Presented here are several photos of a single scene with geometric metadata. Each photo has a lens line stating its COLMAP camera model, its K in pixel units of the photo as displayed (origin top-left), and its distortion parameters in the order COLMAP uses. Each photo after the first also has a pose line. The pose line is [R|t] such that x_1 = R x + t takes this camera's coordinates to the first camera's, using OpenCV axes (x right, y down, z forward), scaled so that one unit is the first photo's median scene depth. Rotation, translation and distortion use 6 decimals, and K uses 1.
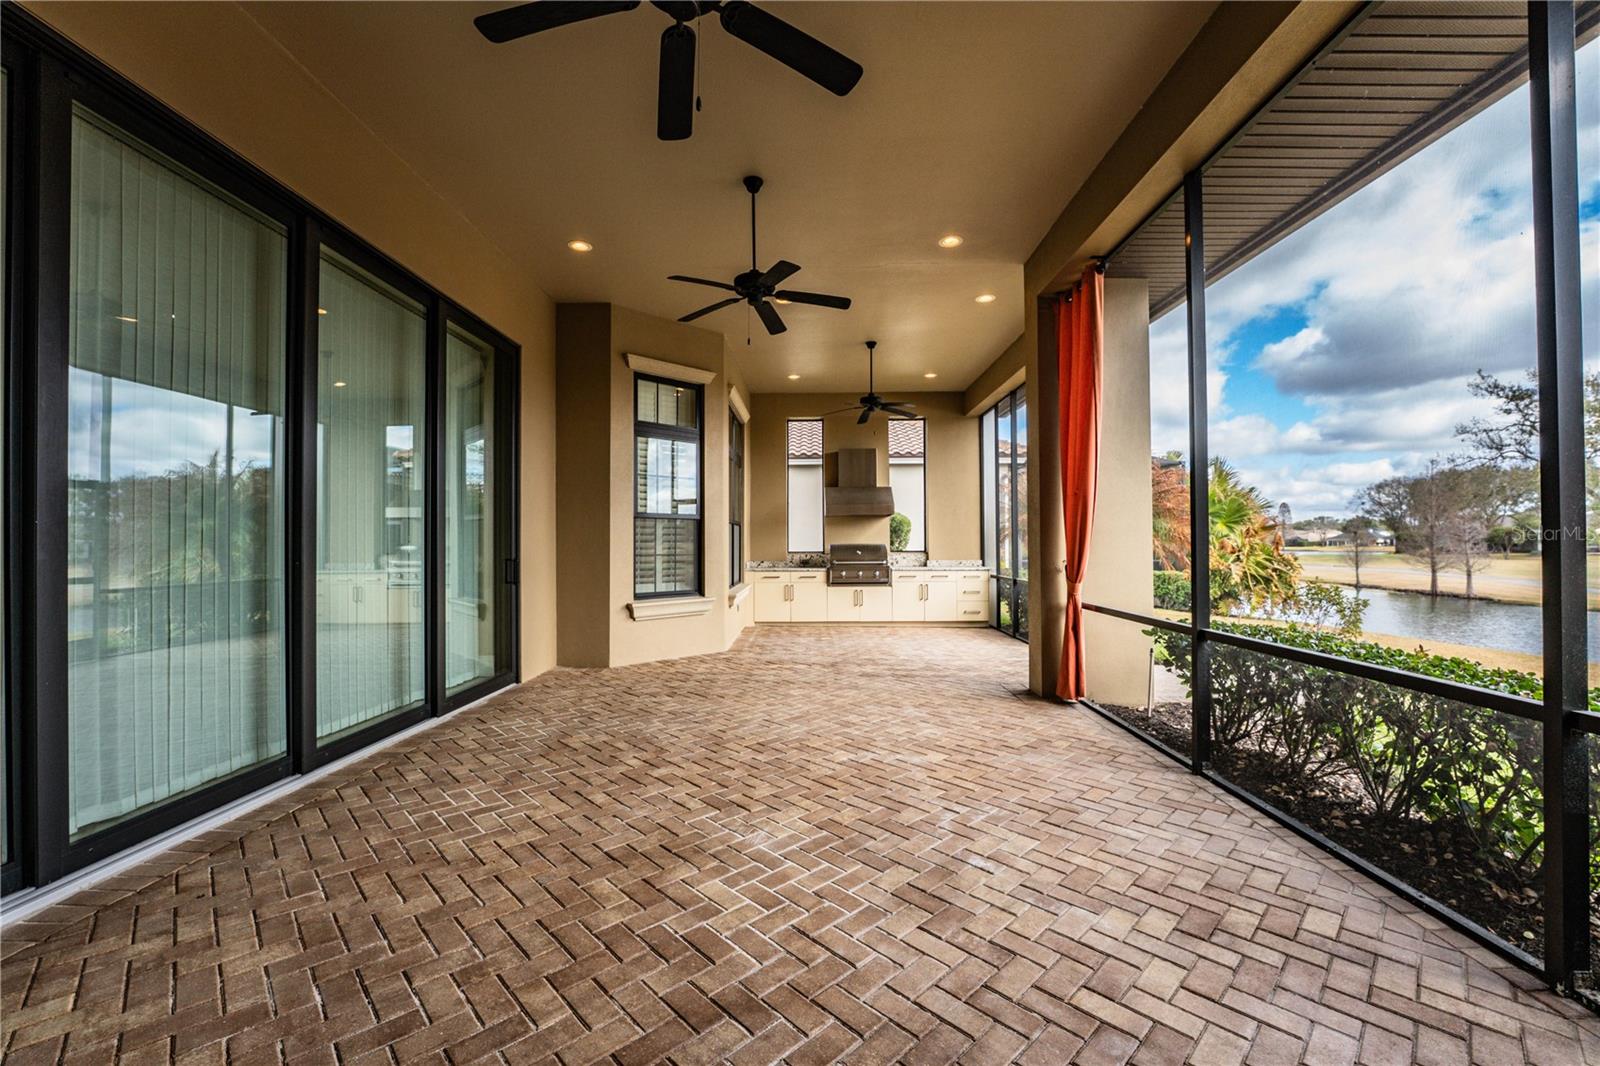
lens RADIAL K [[650.9, 0, 799.1], [0, 650.9, 539.4], [0, 0, 1]] dist [-0.026688, 0.001805]
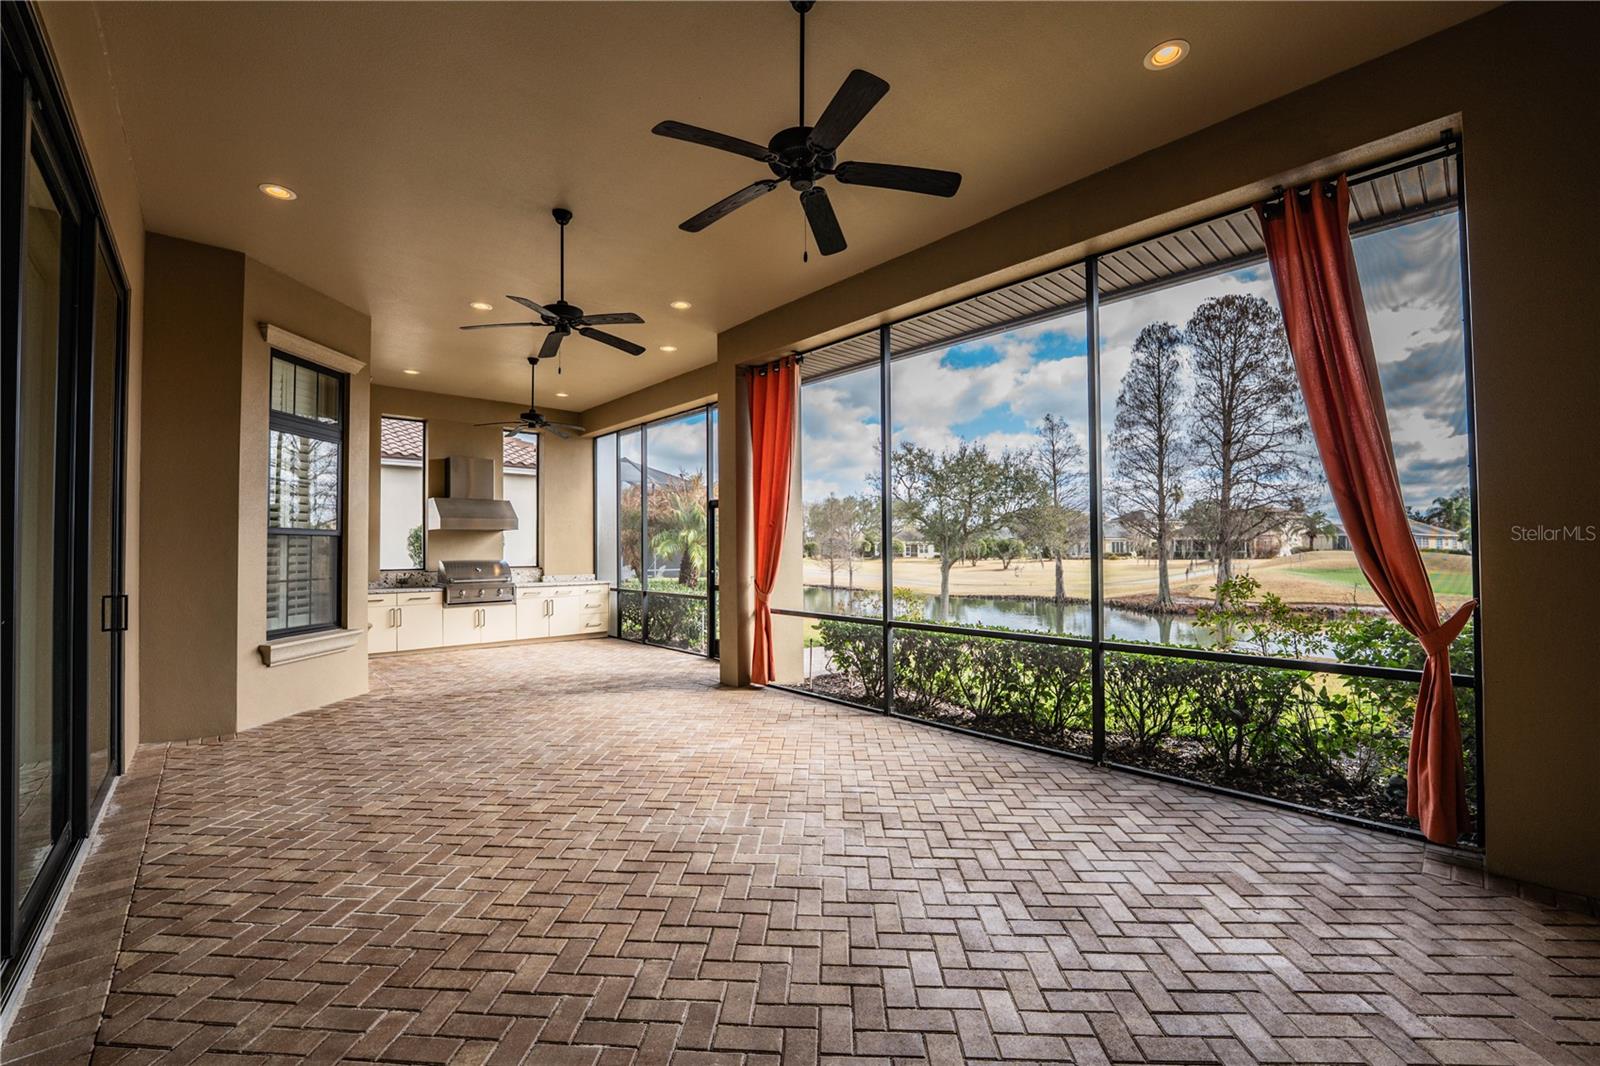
lens RADIAL K [[650.9, 0, 801.9], [0, 650.9, 533.5], [0, 0, 1]] dist [-0.026688, 0.001805]
pose [[0.725236, 0.016267, 0.688308, -0.330674], [-0.001526, 0.999756, -0.022019, -0.019027], [-0.688499, 0.014919, 0.725084, 0.006490]]
